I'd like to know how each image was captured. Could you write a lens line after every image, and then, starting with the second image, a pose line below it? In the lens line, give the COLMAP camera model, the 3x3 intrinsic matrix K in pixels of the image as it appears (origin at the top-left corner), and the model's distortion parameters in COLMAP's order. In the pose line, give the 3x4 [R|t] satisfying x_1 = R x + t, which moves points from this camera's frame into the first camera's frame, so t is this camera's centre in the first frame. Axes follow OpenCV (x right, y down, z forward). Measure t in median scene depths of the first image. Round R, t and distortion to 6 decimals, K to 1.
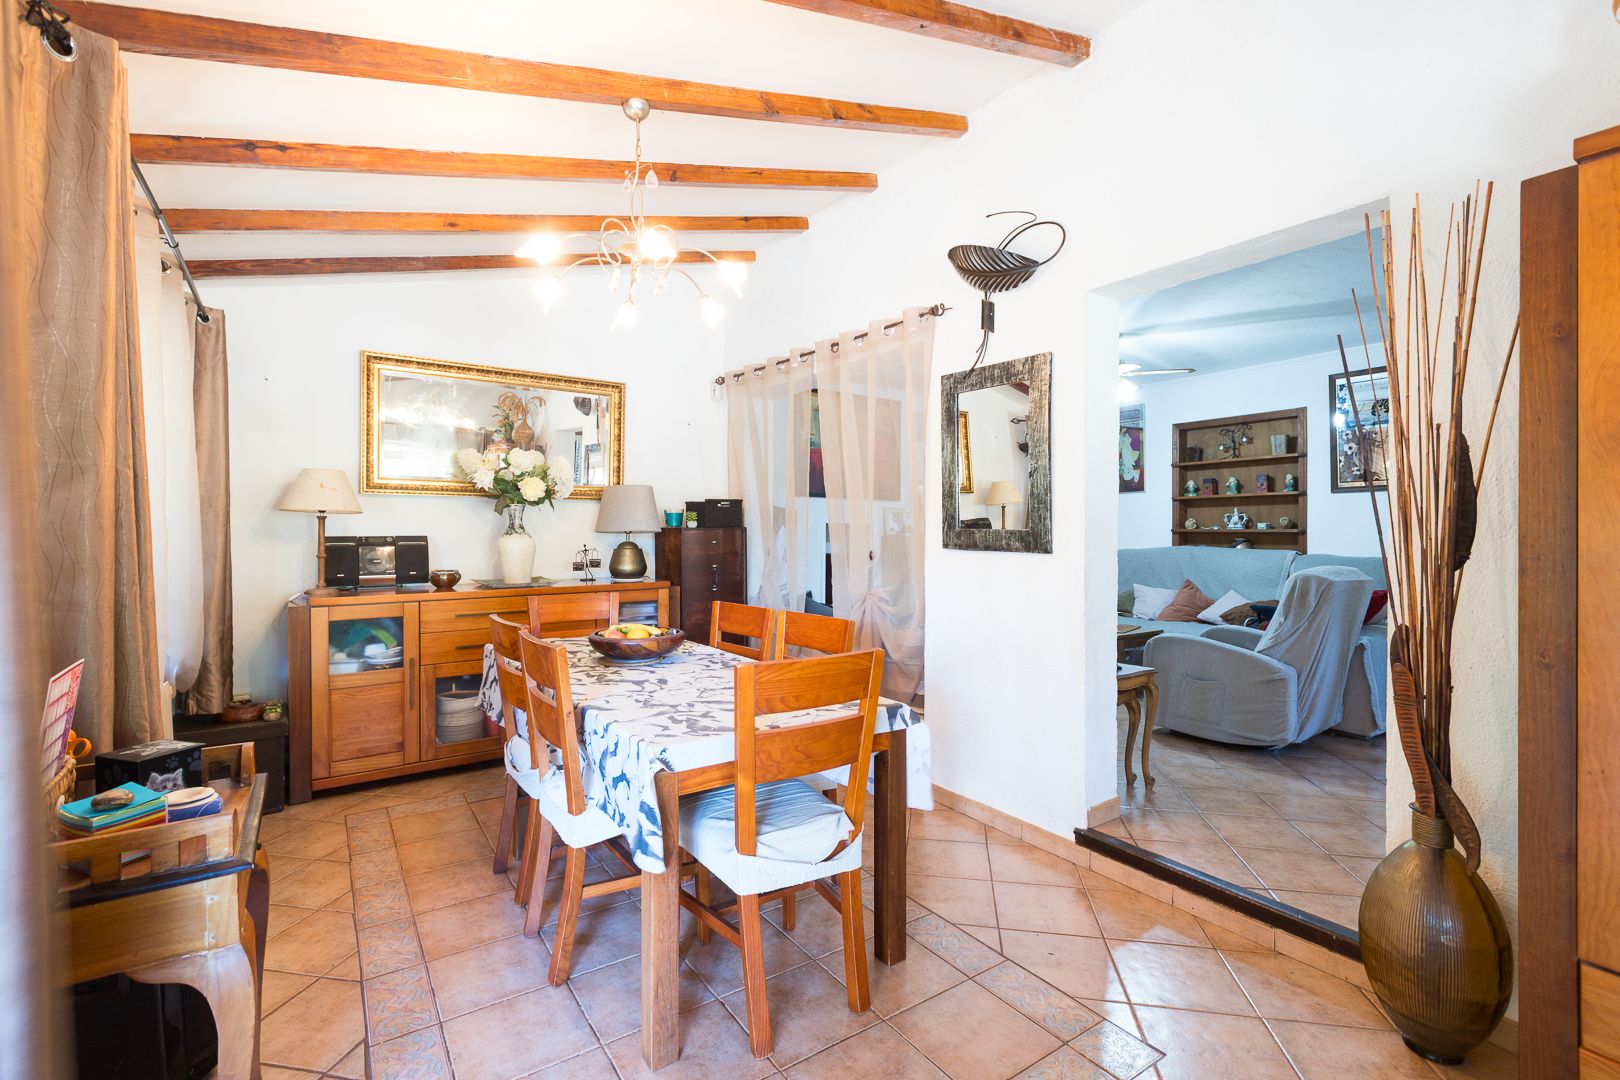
lens RADIAL K [[715.8, 0, 785.2], [0, 715.8, 539.0], [0, 0, 1]] dist [0.001181, 0.000522]
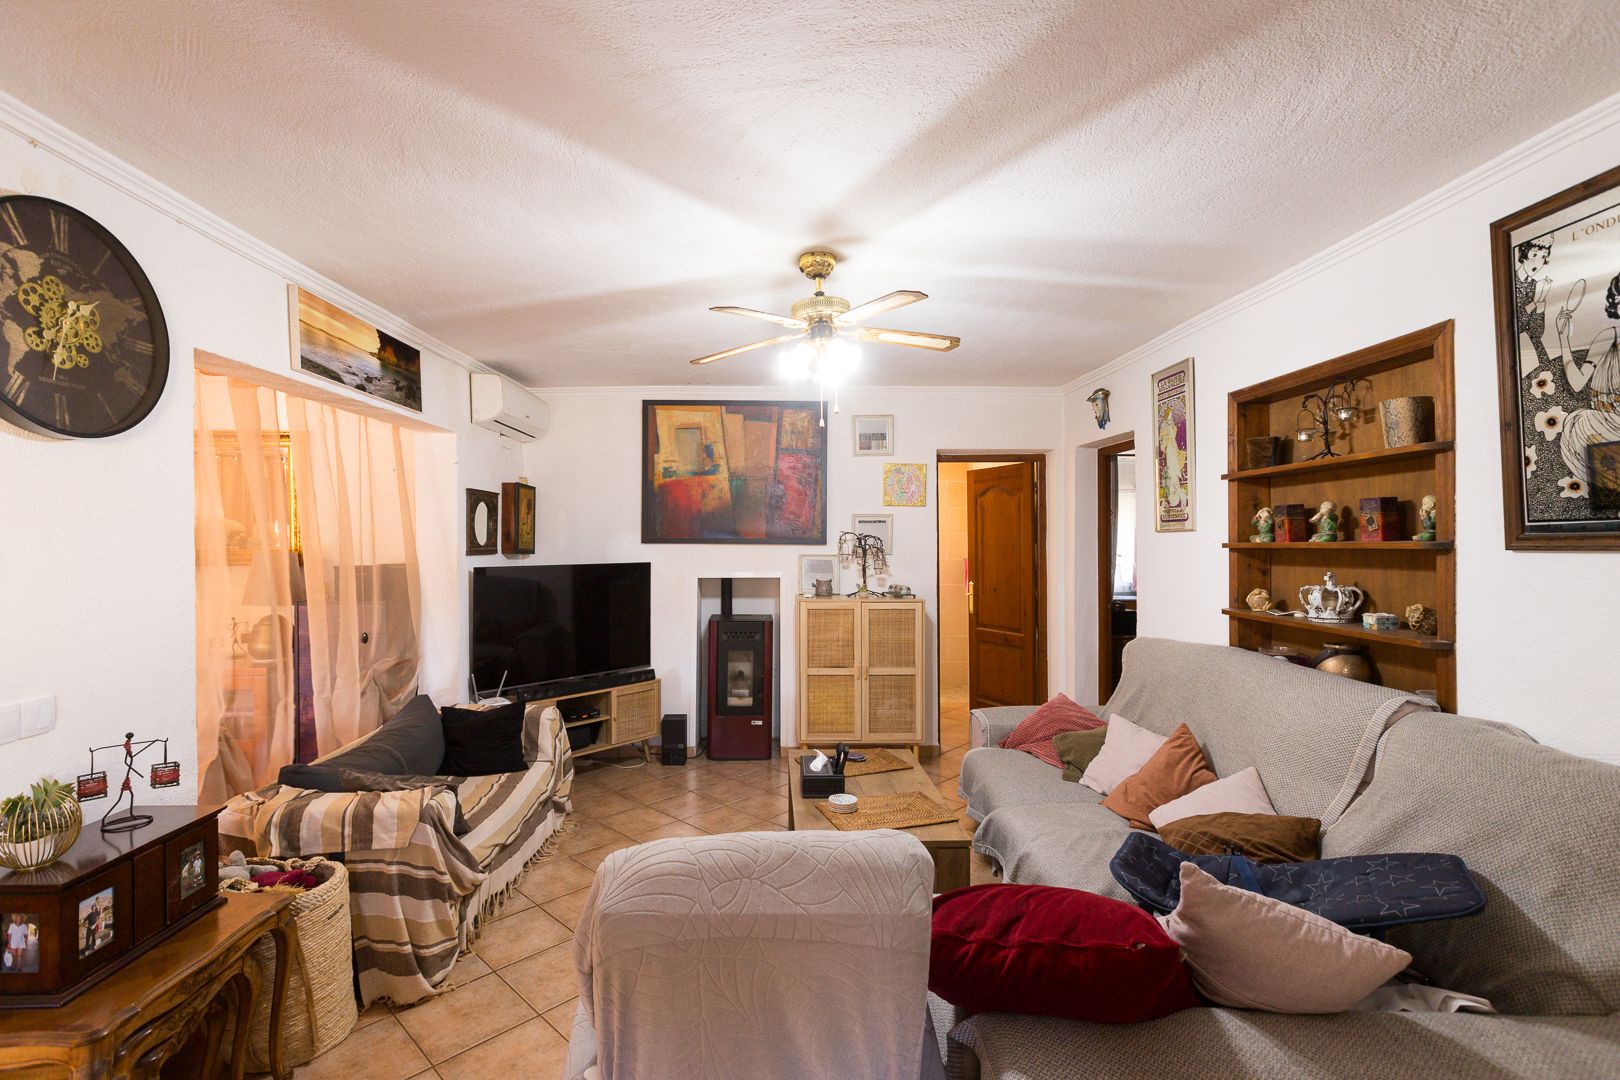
lens RADIAL K [[715.8, 0, 785.2], [0, 715.8, 539.0], [0, 0, 1]] dist [0.001181, 0.000522]
pose [[0.844563, -0.004472, -0.535437, 0.598169], [-0.001014, 0.999950, -0.009951, -0.060811], [0.535455, 0.008947, 0.844517, 0.466367]]
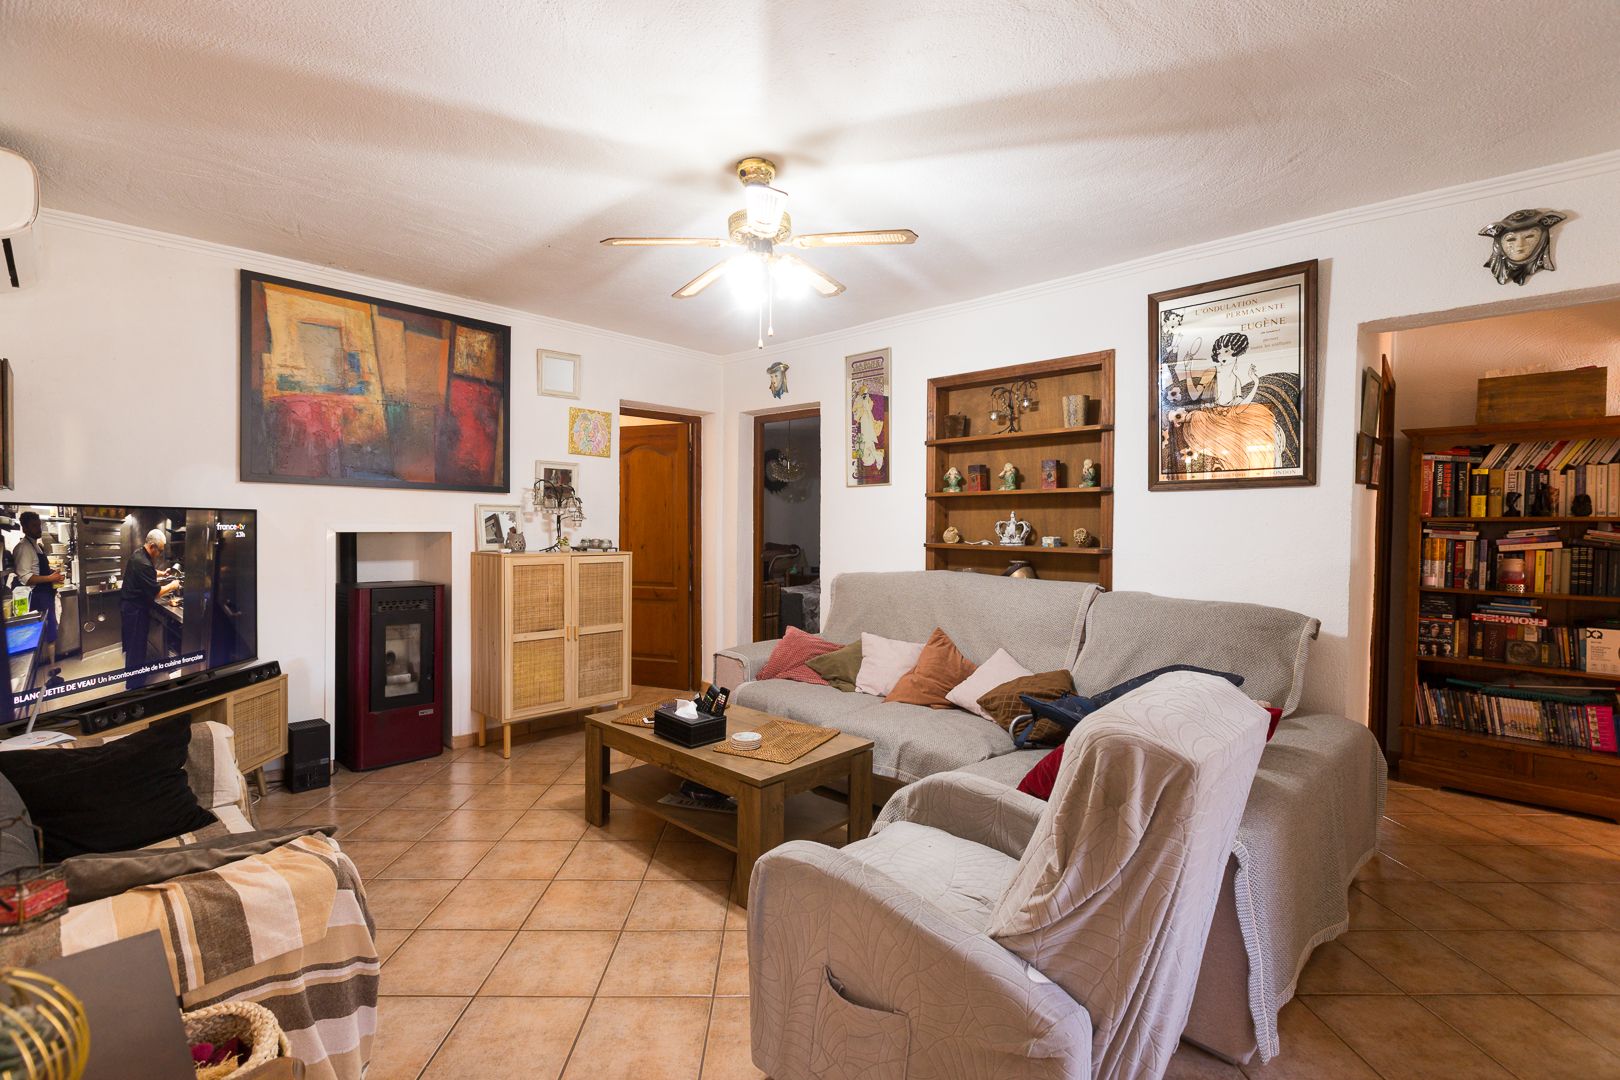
lens RADIAL K [[715.8, 0, 785.2], [0, 715.8, 539.0], [0, 0, 1]] dist [0.001181, 0.000522]
pose [[0.978514, 0.002889, 0.206160, 0.310568], [-0.005973, 0.999879, 0.014341, -0.028136], [-0.206094, -0.015264, 0.978413, 0.434079]]
